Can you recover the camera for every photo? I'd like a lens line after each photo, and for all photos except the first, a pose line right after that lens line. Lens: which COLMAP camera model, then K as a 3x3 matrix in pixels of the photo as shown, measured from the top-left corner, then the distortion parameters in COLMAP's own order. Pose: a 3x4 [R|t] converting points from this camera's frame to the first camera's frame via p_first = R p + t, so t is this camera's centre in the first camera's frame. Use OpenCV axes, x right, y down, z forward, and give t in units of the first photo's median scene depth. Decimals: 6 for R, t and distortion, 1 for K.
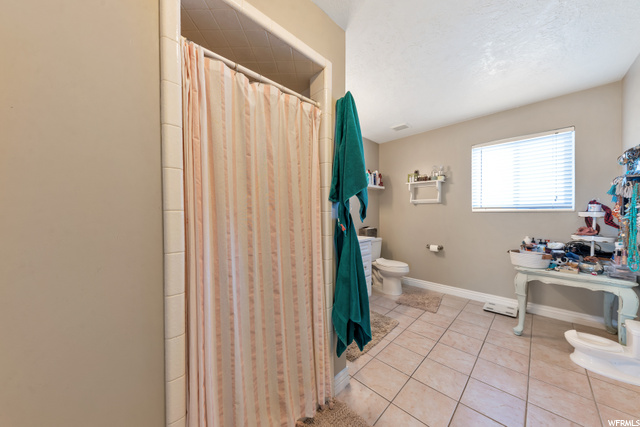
lens RADIAL K [[221.2, 0, 317.1], [0, 221.2, 215.7], [0, 0, 1]] dist [0.005703, -0.000579]
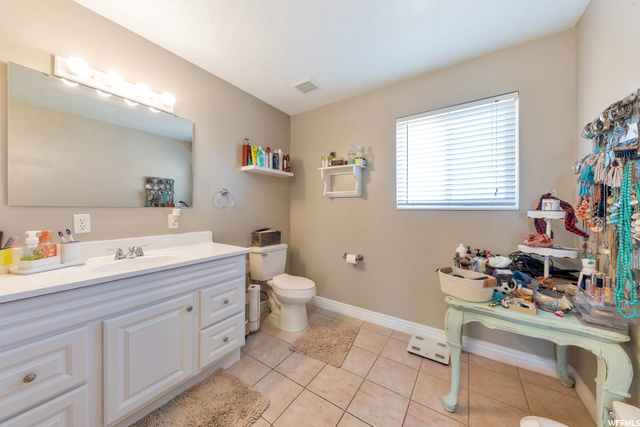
lens RADIAL K [[221.2, 0, 321.1], [0, 221.2, 209.7], [0, 0, 1]] dist [0.005703, -0.000579]
pose [[0.979564, 0.009690, 0.200900, 0.369490], [-0.007558, 0.999907, -0.011378, -0.007049], [-0.200991, 0.009627, 0.979546, 0.404681]]
